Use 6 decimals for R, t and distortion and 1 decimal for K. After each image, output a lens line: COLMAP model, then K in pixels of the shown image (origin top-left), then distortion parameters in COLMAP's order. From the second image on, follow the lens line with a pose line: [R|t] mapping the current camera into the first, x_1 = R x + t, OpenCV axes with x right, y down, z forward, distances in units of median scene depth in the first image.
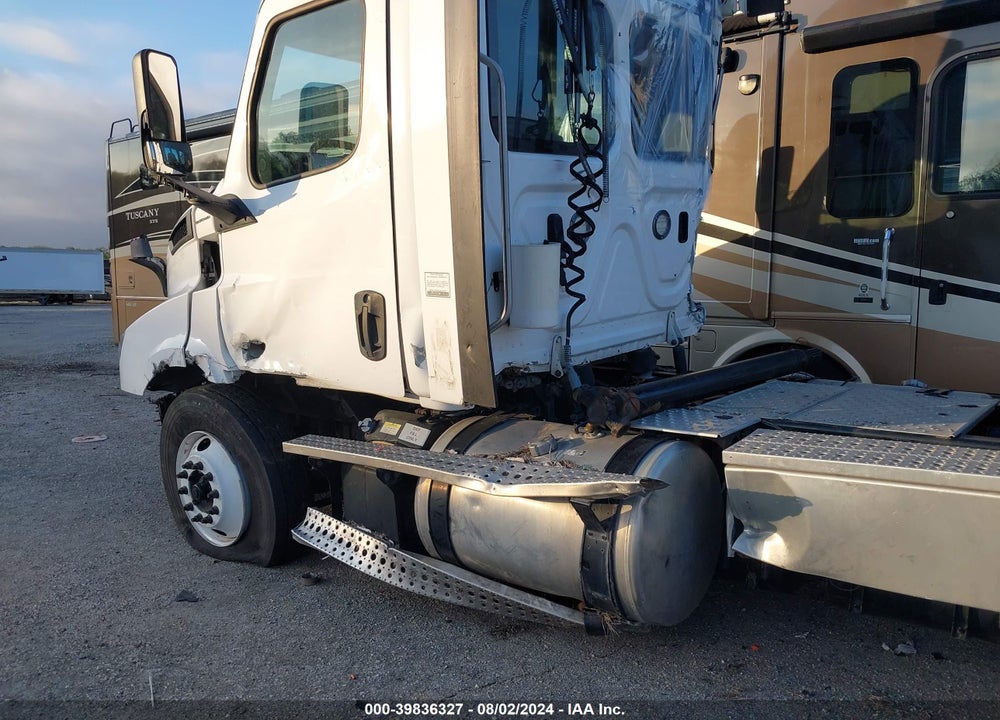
lens RADIAL K [[786.7, 0, 498.2], [0, 786.7, 361.9], [0, 0, 1]] dist [0.049478, -0.073958]
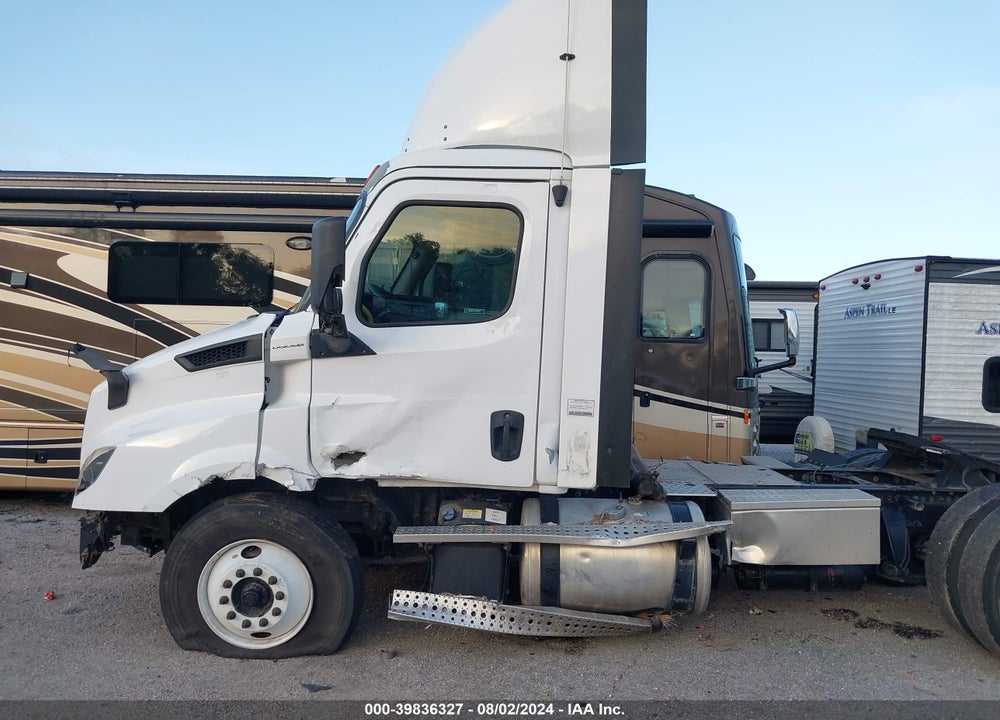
lens RADIAL K [[786.7, 0, 498.9], [0, 786.7, 349.4], [0, 0, 1]] dist [0.049478, -0.073958]
pose [[0.789197, 0.032743, 0.613267, -0.893745], [0.042013, 0.993360, -0.107101, -0.043403], [-0.612702, 0.110289, 0.782581, -0.072687]]
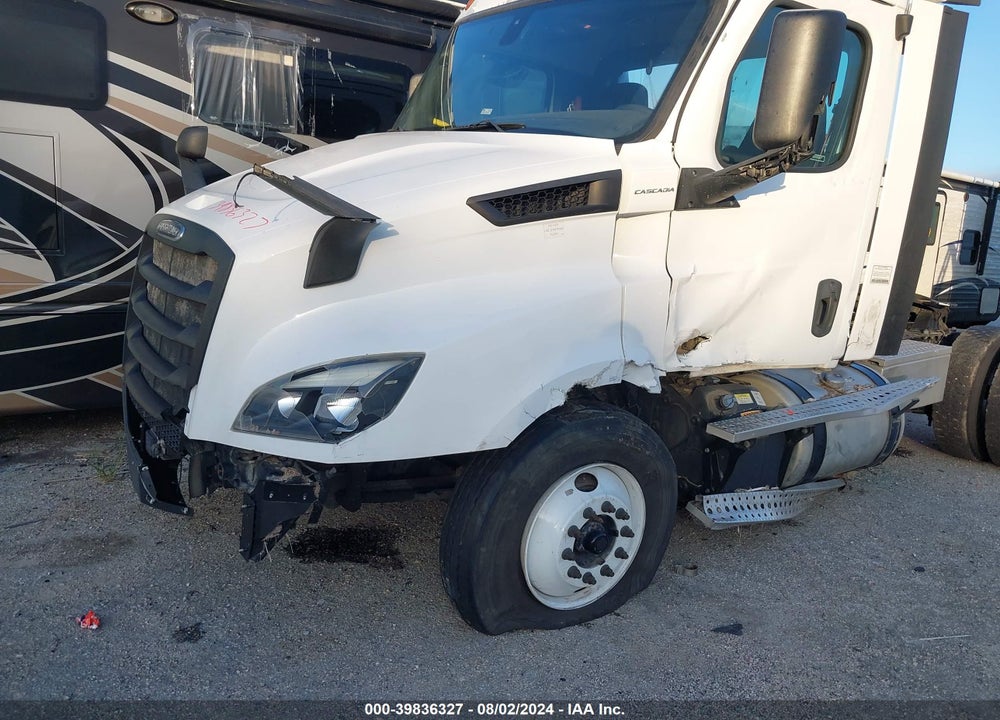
lens RADIAL K [[786.7, 0, 507.2], [0, 786.7, 366.5], [0, 0, 1]] dist [0.049478, -0.073958]
pose [[0.251487, -0.145074, 0.956926, -1.278257], [0.057608, 0.989193, 0.134826, -0.130391], [-0.966145, 0.021220, 0.257126, 1.019838]]
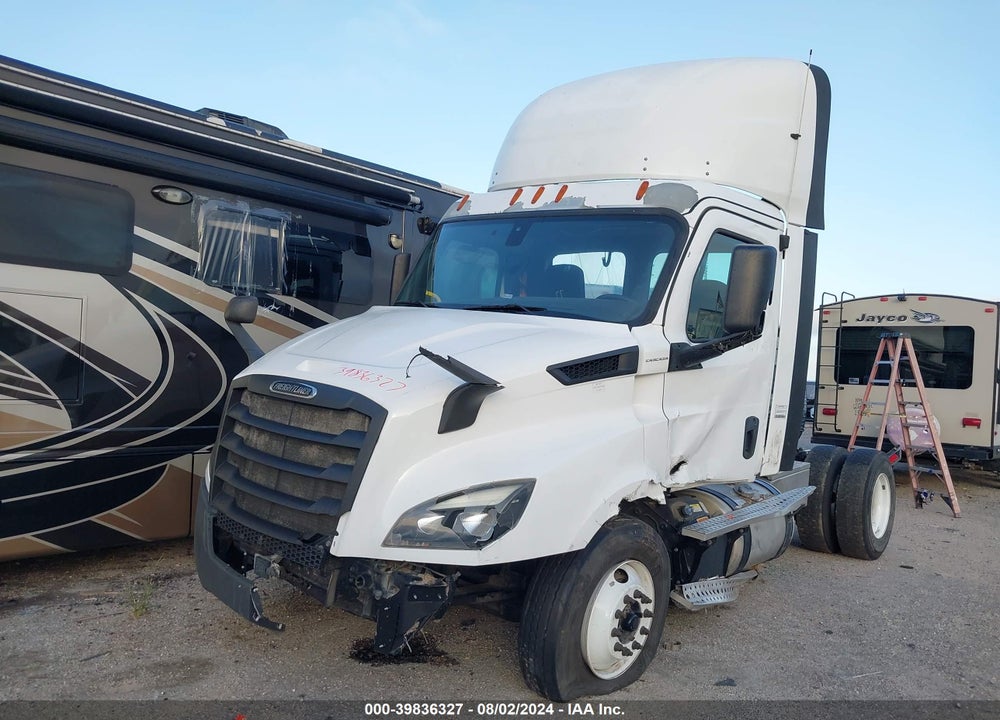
lens RADIAL K [[786.7, 0, 506.2], [0, 786.7, 359.7], [0, 0, 1]] dist [0.049478, -0.073958]
pose [[0.022504, 0.017055, 0.999601, -1.608340], [0.065909, 0.997654, -0.018506, -0.185744], [-0.997572, 0.066299, 0.021327, 1.286331]]
